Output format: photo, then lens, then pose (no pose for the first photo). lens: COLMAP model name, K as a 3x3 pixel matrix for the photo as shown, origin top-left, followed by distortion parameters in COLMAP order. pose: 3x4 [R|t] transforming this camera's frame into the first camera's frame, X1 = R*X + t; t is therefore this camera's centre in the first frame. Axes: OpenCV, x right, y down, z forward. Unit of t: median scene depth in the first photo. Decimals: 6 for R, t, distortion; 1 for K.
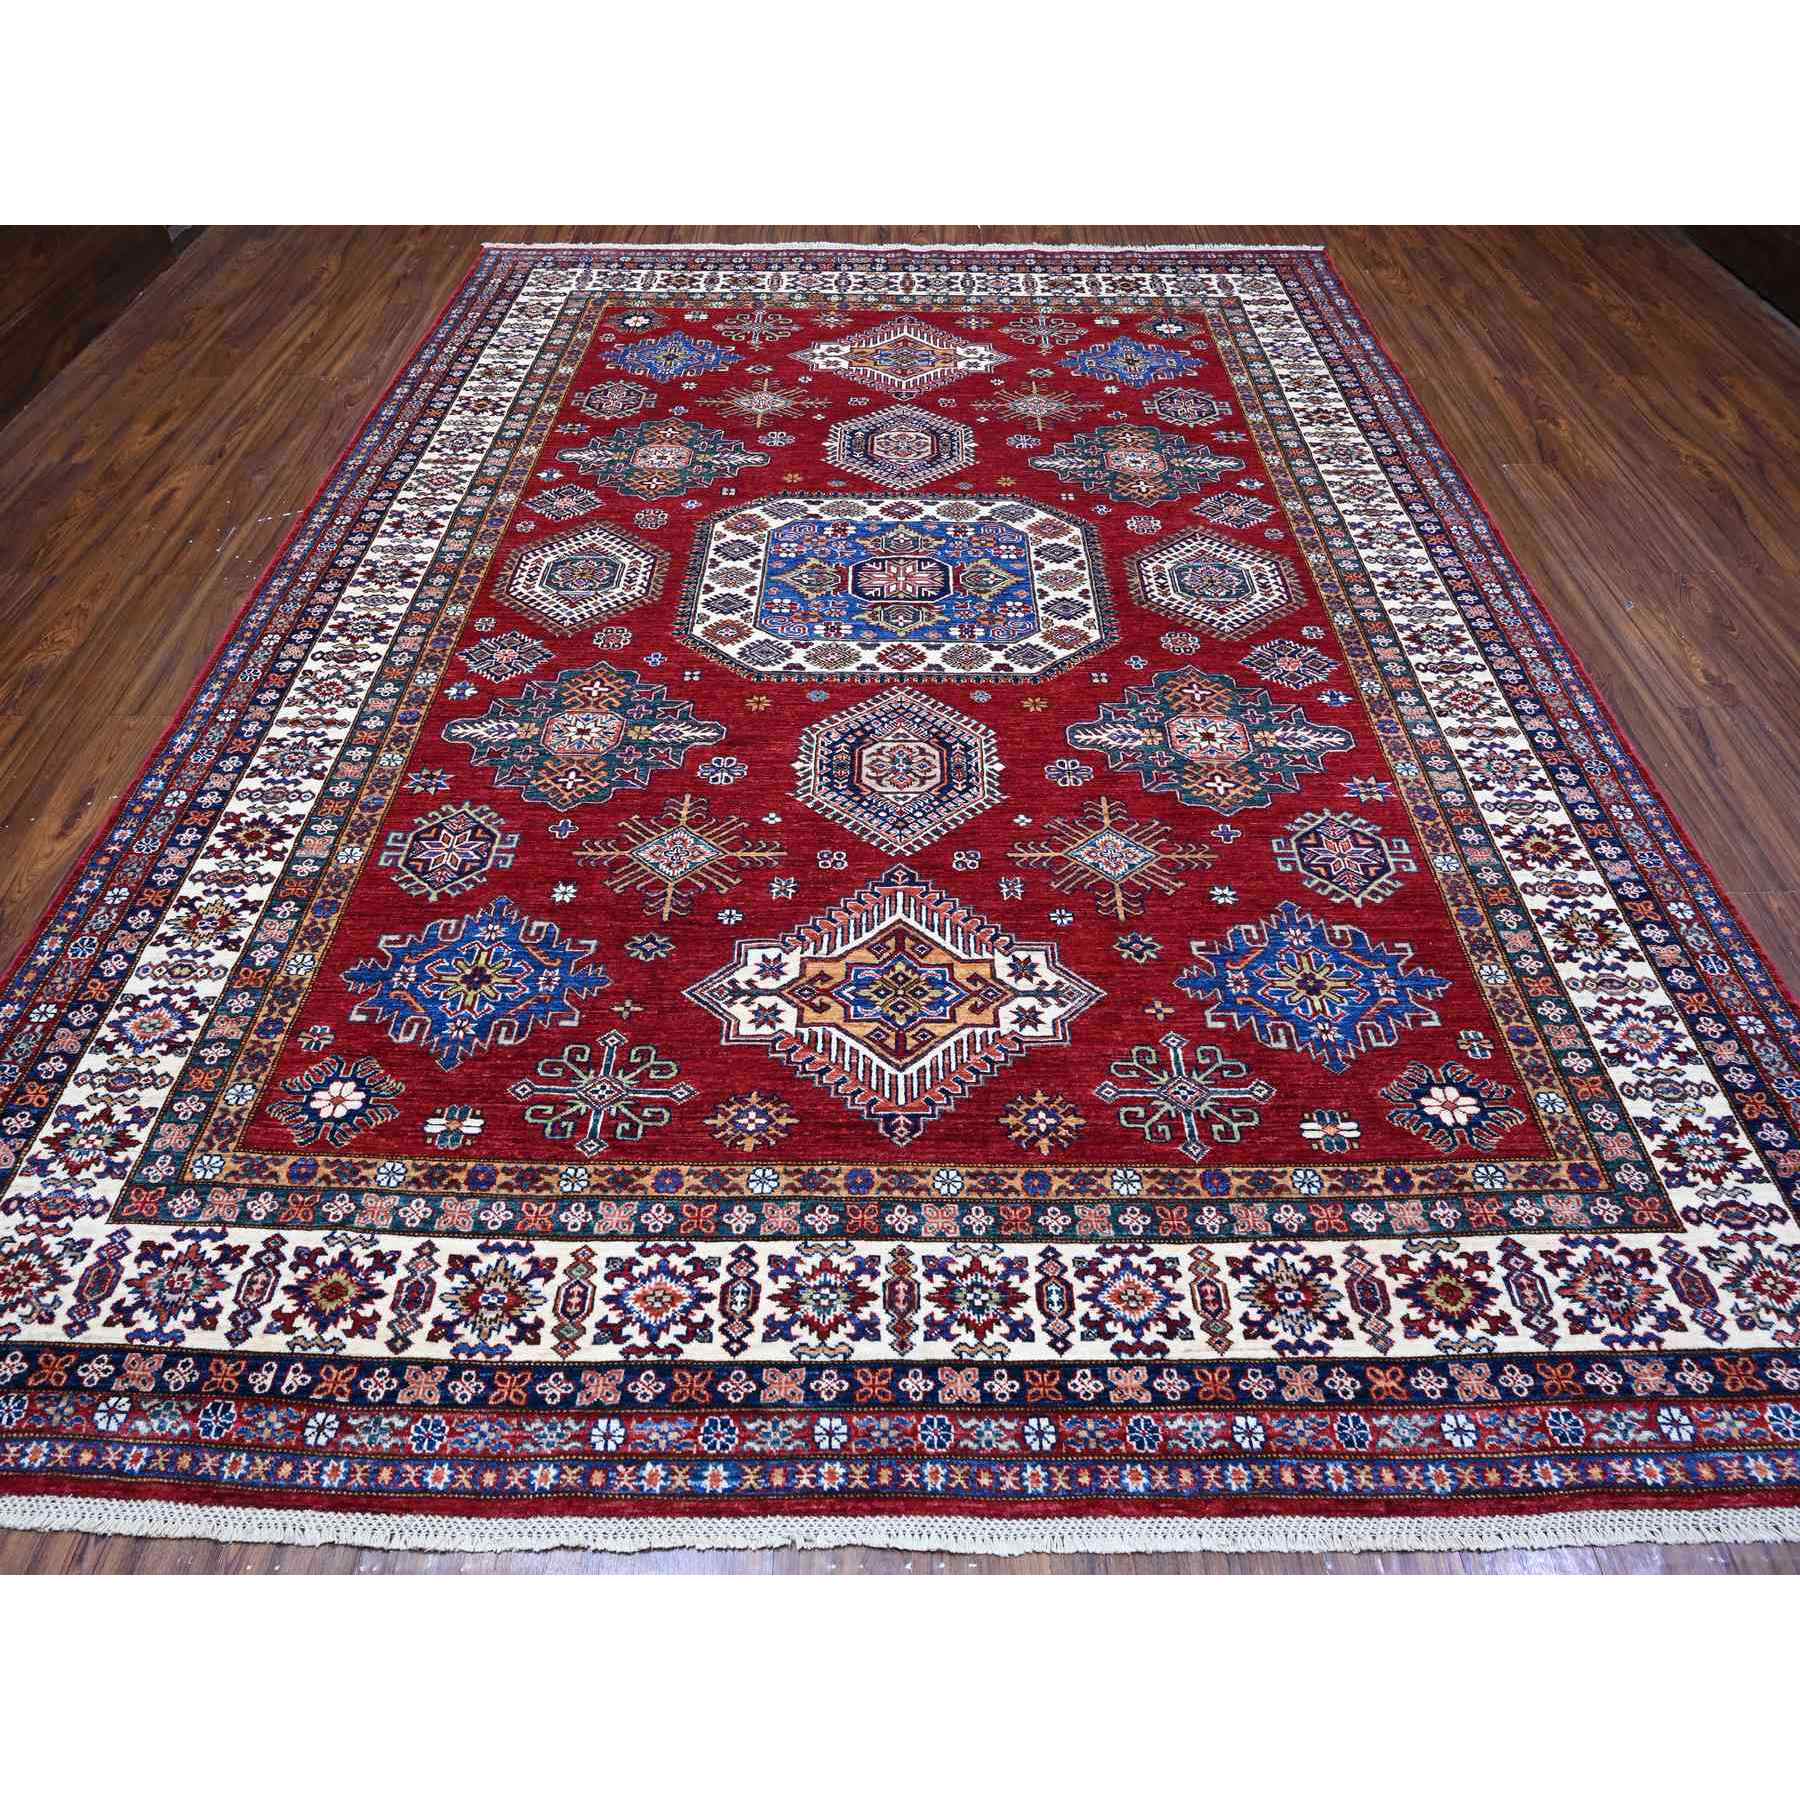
lens RADIAL K [[1081.9, 0, 900.0], [0, 1081.9, 900.0], [0, 0, 1]] dist [-0.008495, 0.000943]
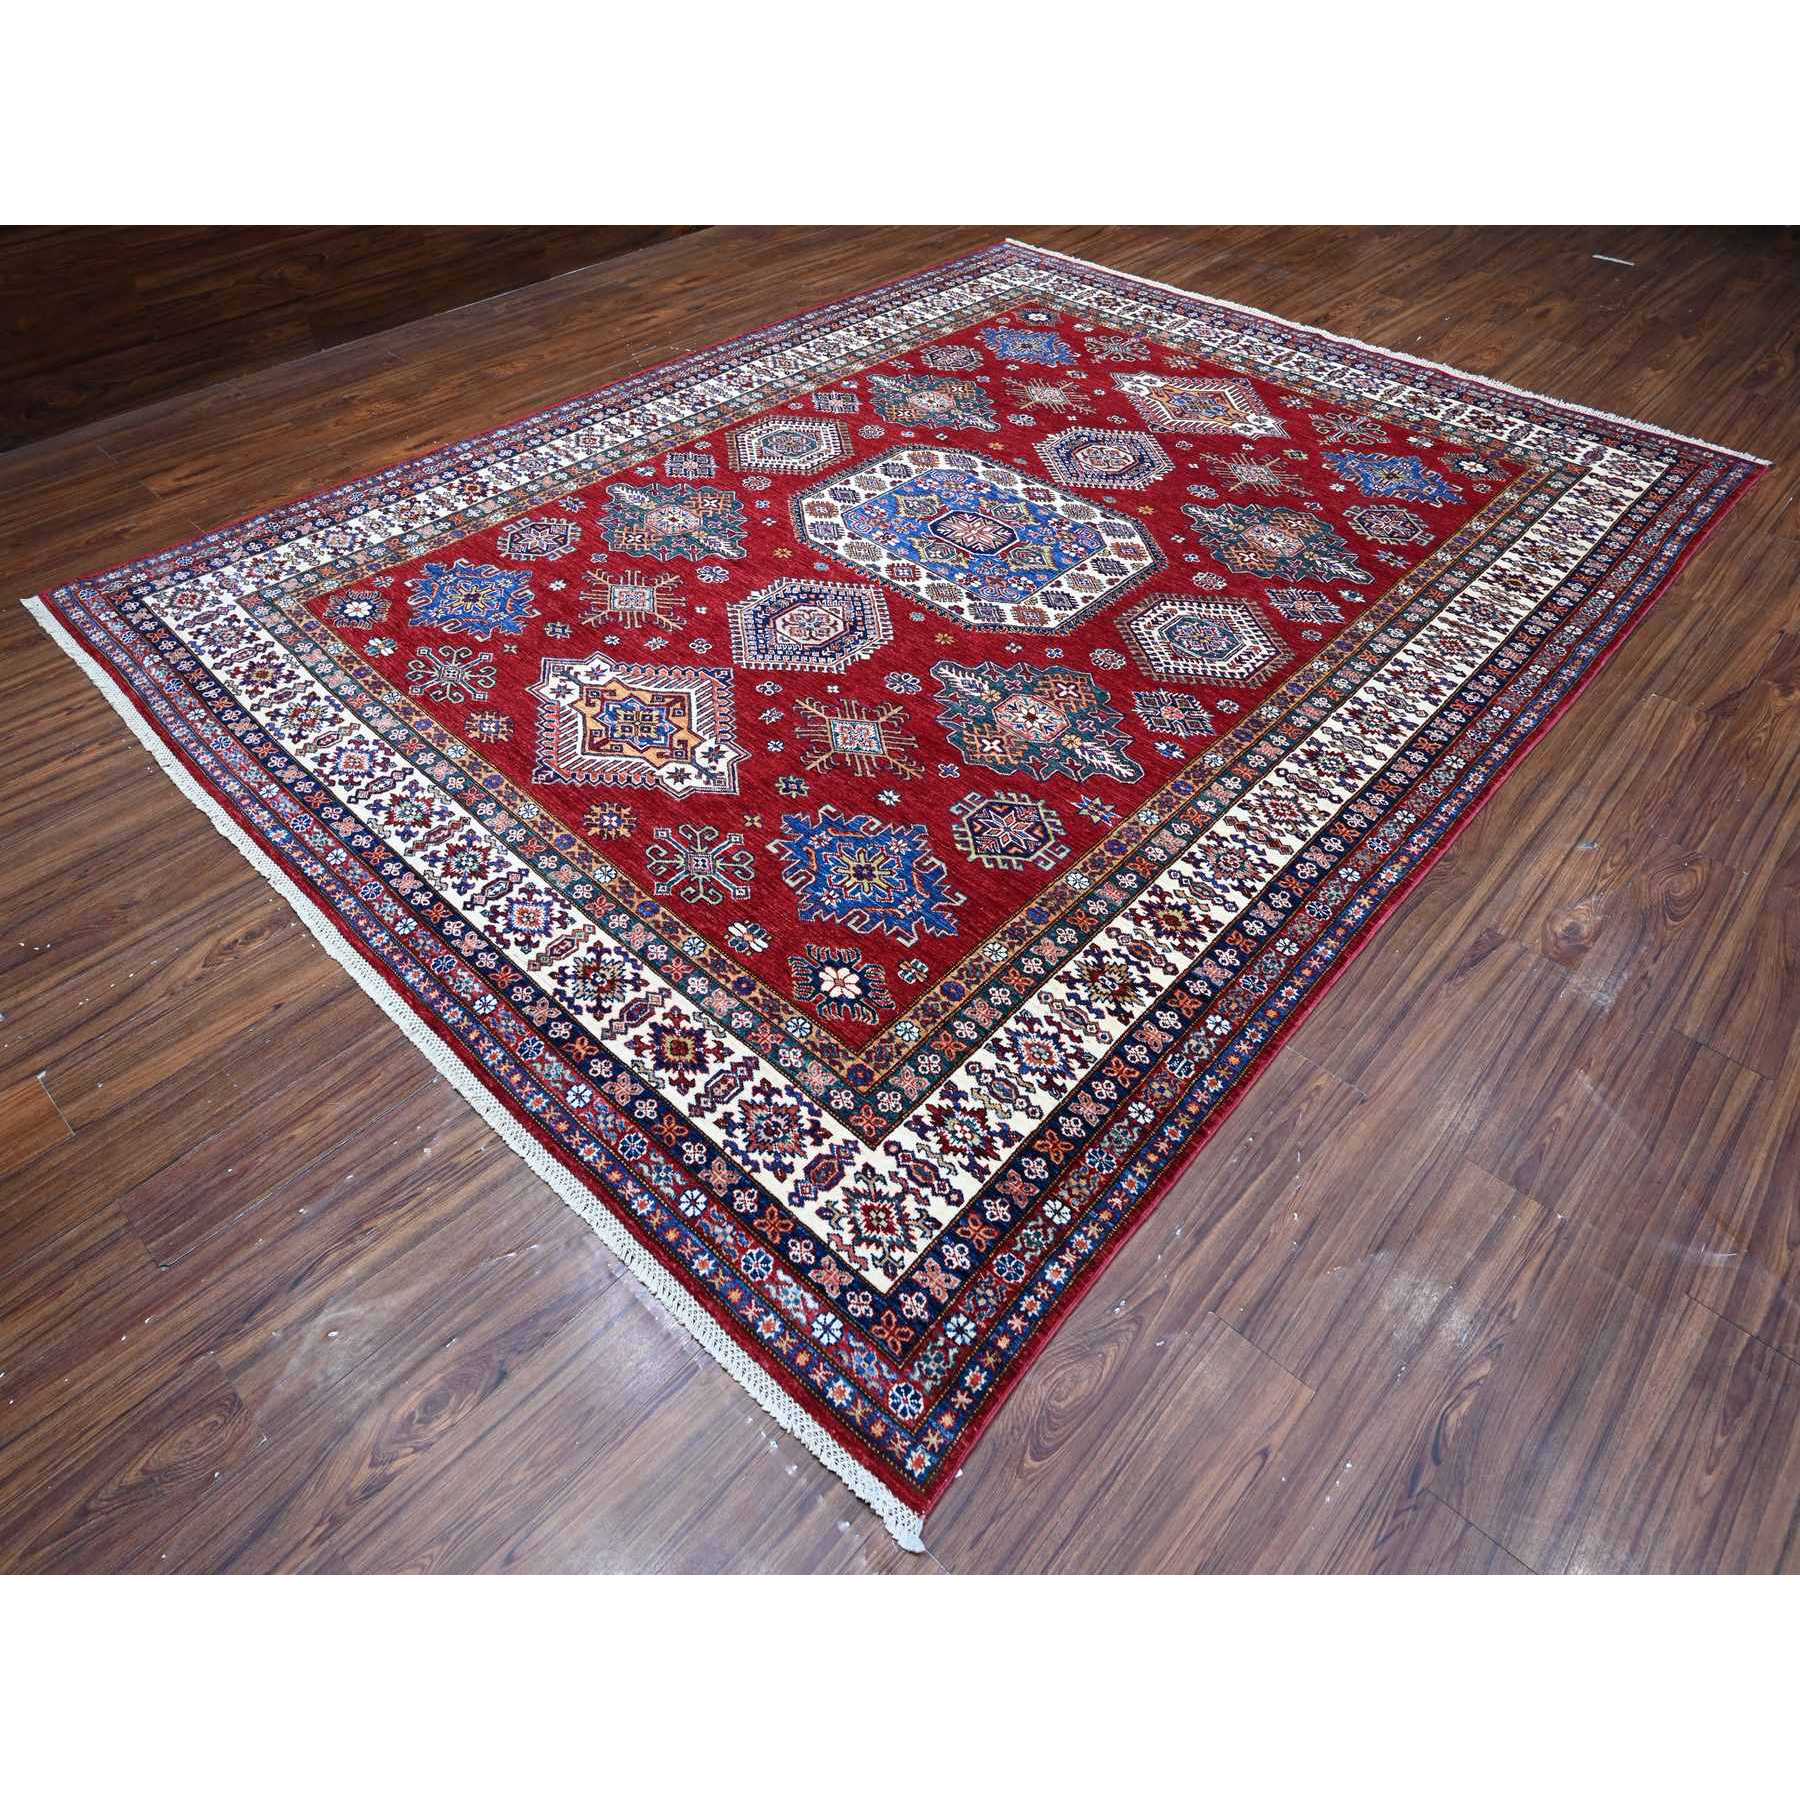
lens RADIAL K [[1081.9, 0, 900.0], [0, 1081.9, 900.0], [0, 0, 1]] dist [-0.008495, 0.000943]
pose [[0.730640, 0.504757, -0.459767, 0.755932], [-0.528995, 0.844236, 0.086195, -0.014894], [0.431660, 0.180237, 0.883846, -0.017574]]
